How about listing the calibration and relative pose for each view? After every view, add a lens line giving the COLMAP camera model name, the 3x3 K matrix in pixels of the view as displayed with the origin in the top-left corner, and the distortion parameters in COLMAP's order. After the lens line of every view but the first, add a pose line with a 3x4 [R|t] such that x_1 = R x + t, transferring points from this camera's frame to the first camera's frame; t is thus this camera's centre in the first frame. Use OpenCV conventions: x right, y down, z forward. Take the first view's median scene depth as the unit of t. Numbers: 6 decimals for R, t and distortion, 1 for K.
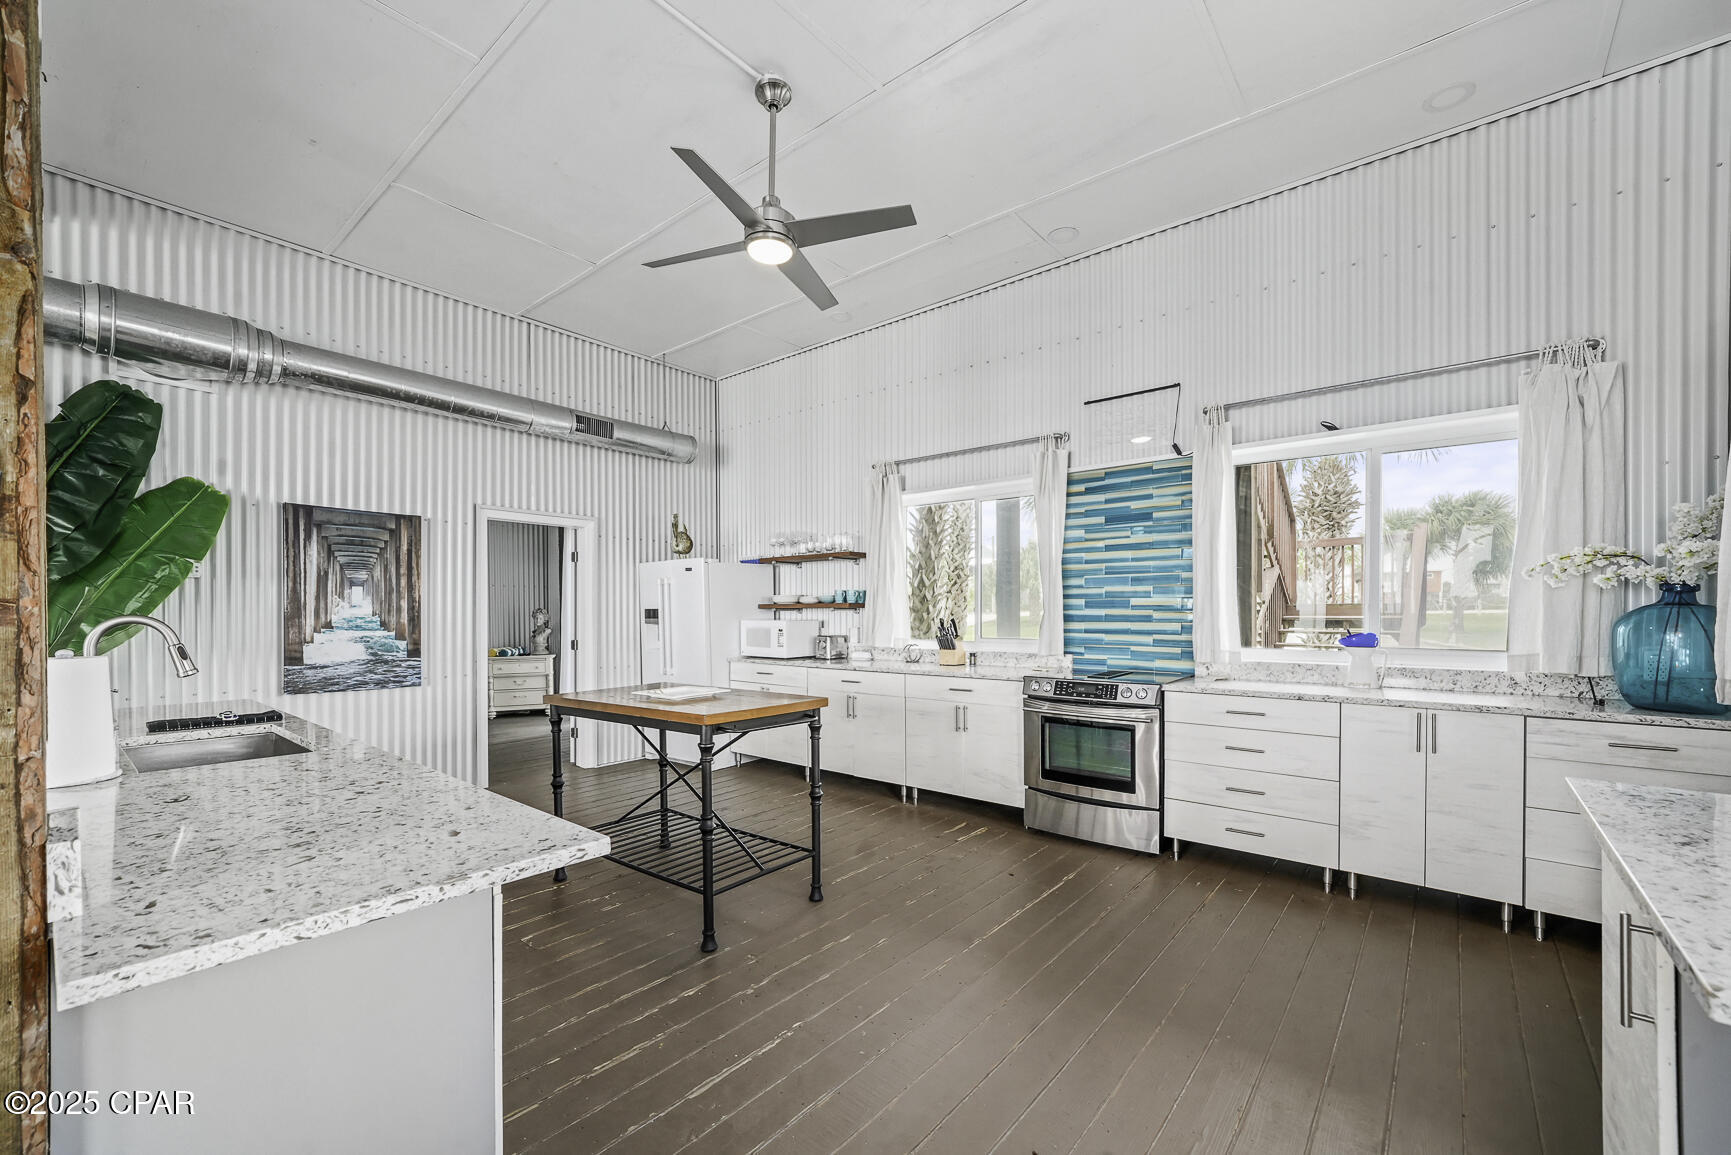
lens RADIAL K [[691.4, 0, 877.9], [0, 691.4, 611.8], [0, 0, 1]] dist [-0.010794, 0.002456]
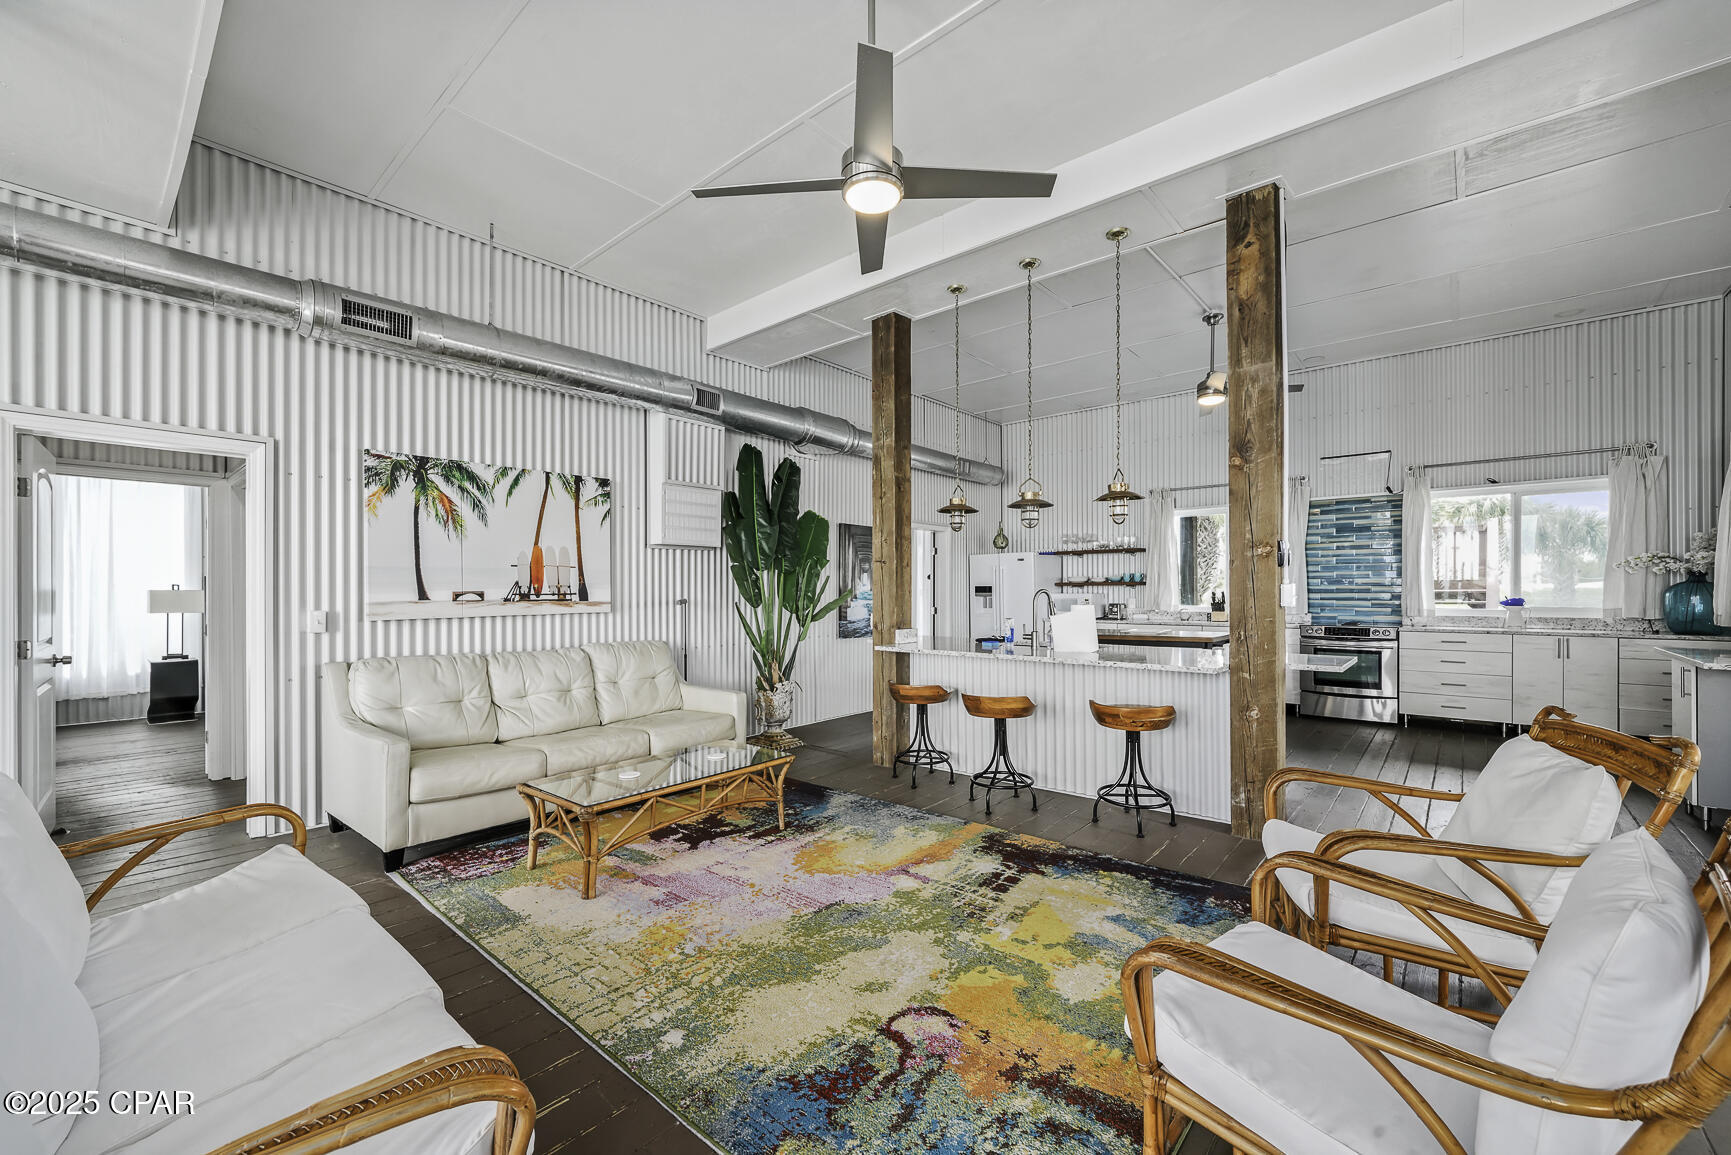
lens RADIAL K [[691.4, 0, 860.3], [0, 691.4, 585.8], [0, 0, 1]] dist [-0.010794, 0.002456]
pose [[0.999716, -0.003446, -0.023601, -0.753497], [0.003360, 0.999988, -0.003674, -0.000414], [0.023613, 0.003594, 0.999715, -0.648495]]
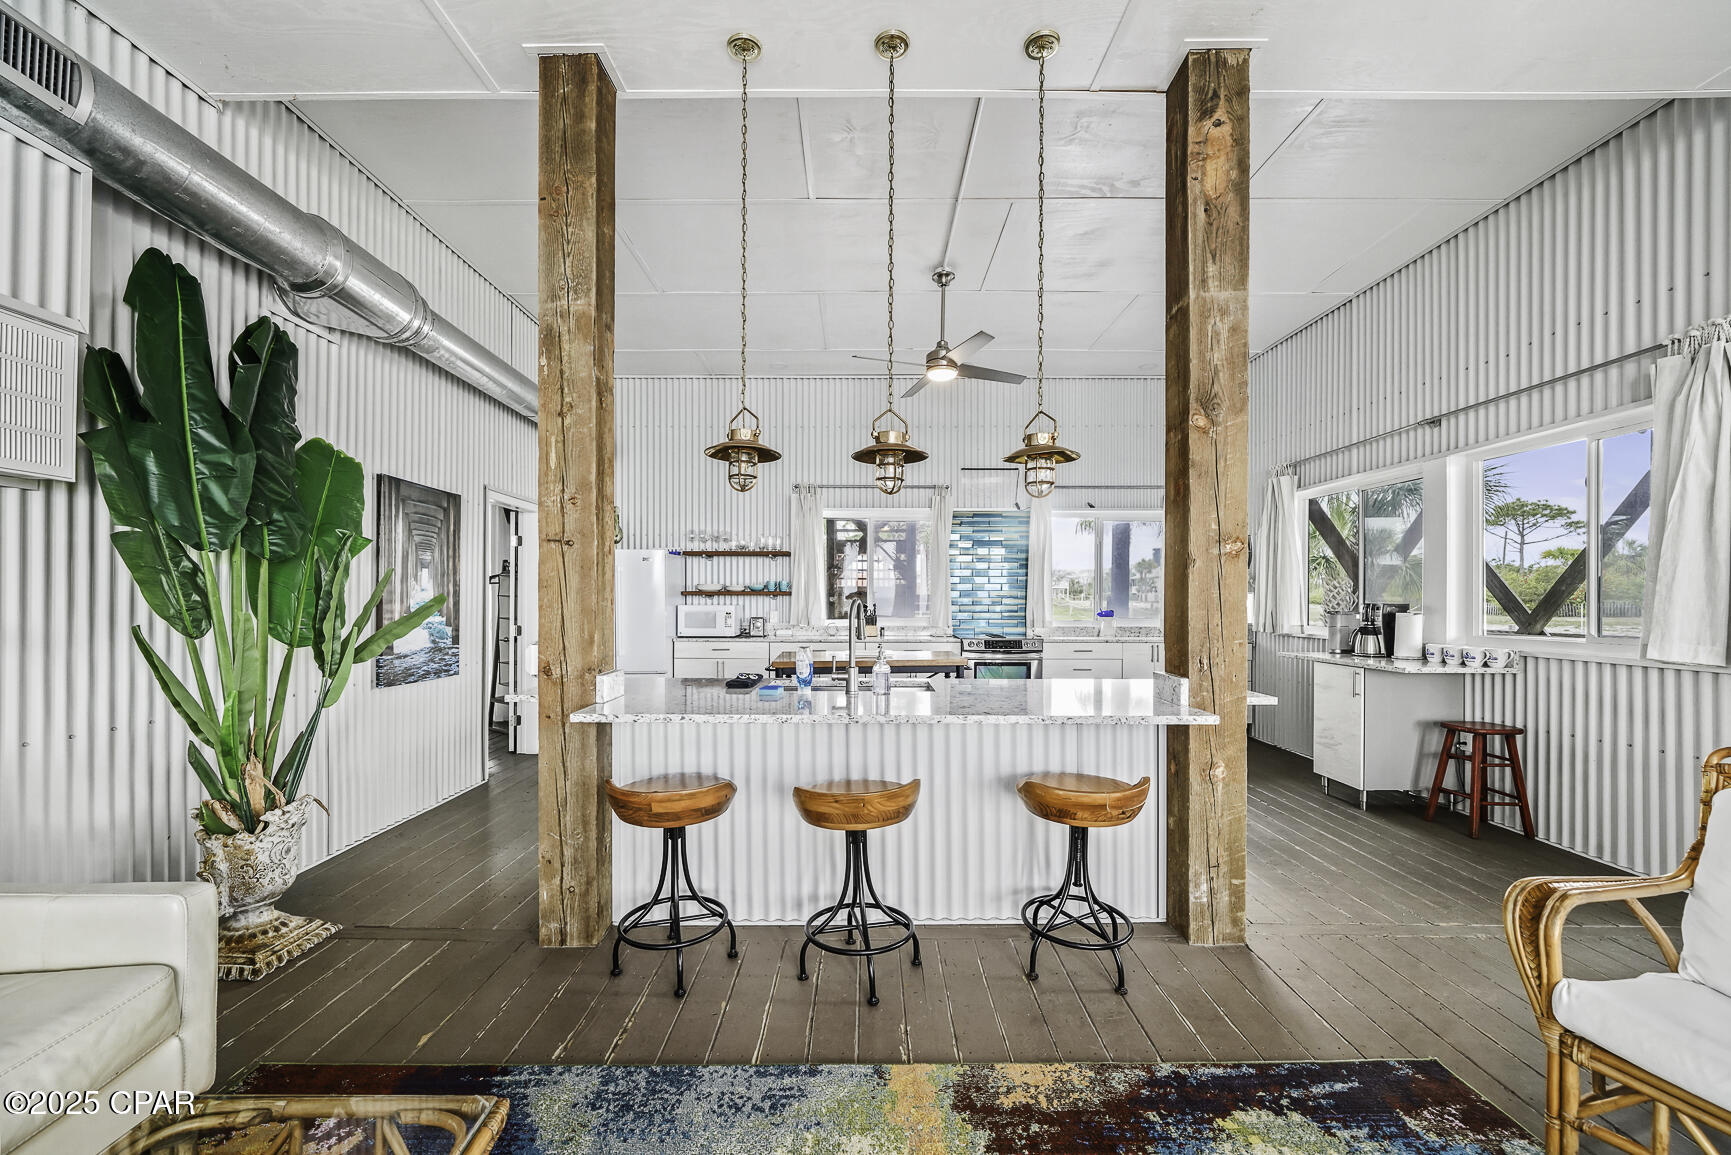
lens RADIAL K [[691.4, 0, 847.0], [0, 691.4, 603.8], [0, 0, 1]] dist [-0.010794, 0.002456]
pose [[0.775235, -0.000575, 0.631673, -0.930717], [-0.004111, 0.999974, 0.005955, 0.002972], [-0.631660, -0.007213, 0.775212, -0.075219]]
